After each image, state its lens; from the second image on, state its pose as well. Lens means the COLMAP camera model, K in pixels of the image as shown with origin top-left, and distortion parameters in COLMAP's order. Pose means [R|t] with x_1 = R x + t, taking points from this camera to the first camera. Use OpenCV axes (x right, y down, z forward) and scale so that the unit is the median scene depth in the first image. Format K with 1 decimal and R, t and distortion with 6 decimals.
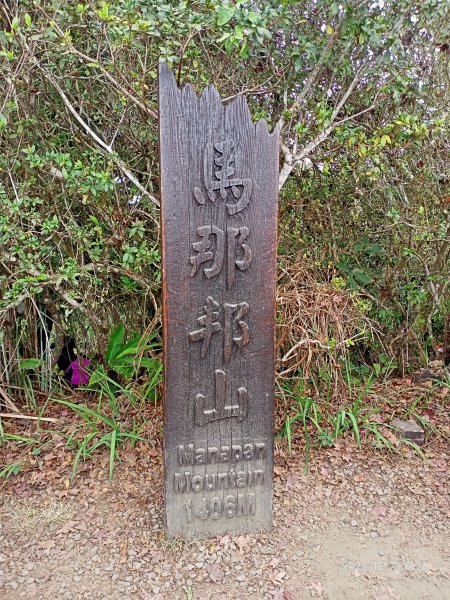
lens RADIAL K [[490.1, 0, 223.3], [0, 490.1, 297.5], [0, 0, 1]] dist [0.030280, -0.056625]
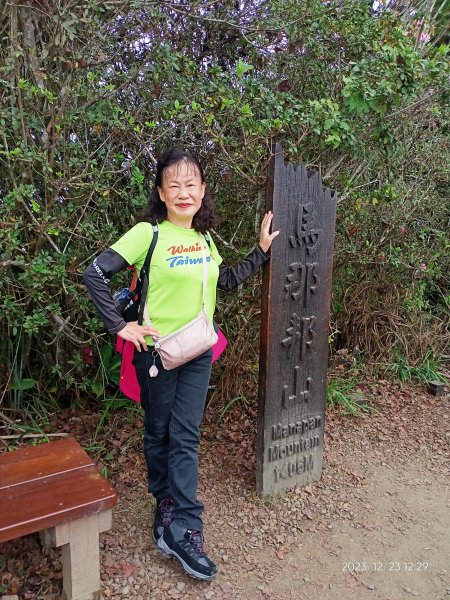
lens RADIAL K [[490.1, 0, 229.3], [0, 490.1, 300.5], [0, 0, 1]] dist [0.030280, -0.056625]
pose [[0.915857, -0.042055, 0.399296, -0.721946], [0.040141, 0.999107, 0.013158, -0.061545], [-0.399493, 0.003977, 0.916727, -0.183161]]
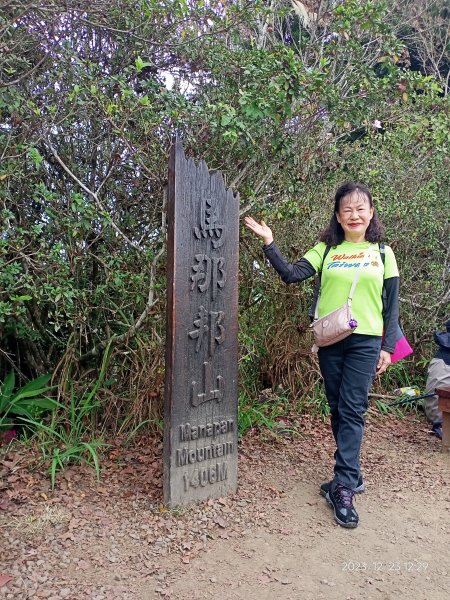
lens RADIAL K [[490.1, 0, 225.2], [0, 490.1, 289.5], [0, 0, 1]] dist [0.030280, -0.056625]
pose [[0.861117, 0.033782, 0.507284, -0.642693], [0.069210, 0.980712, -0.182793, 0.200632], [-0.503674, 0.192515, 0.842170, -0.182135]]
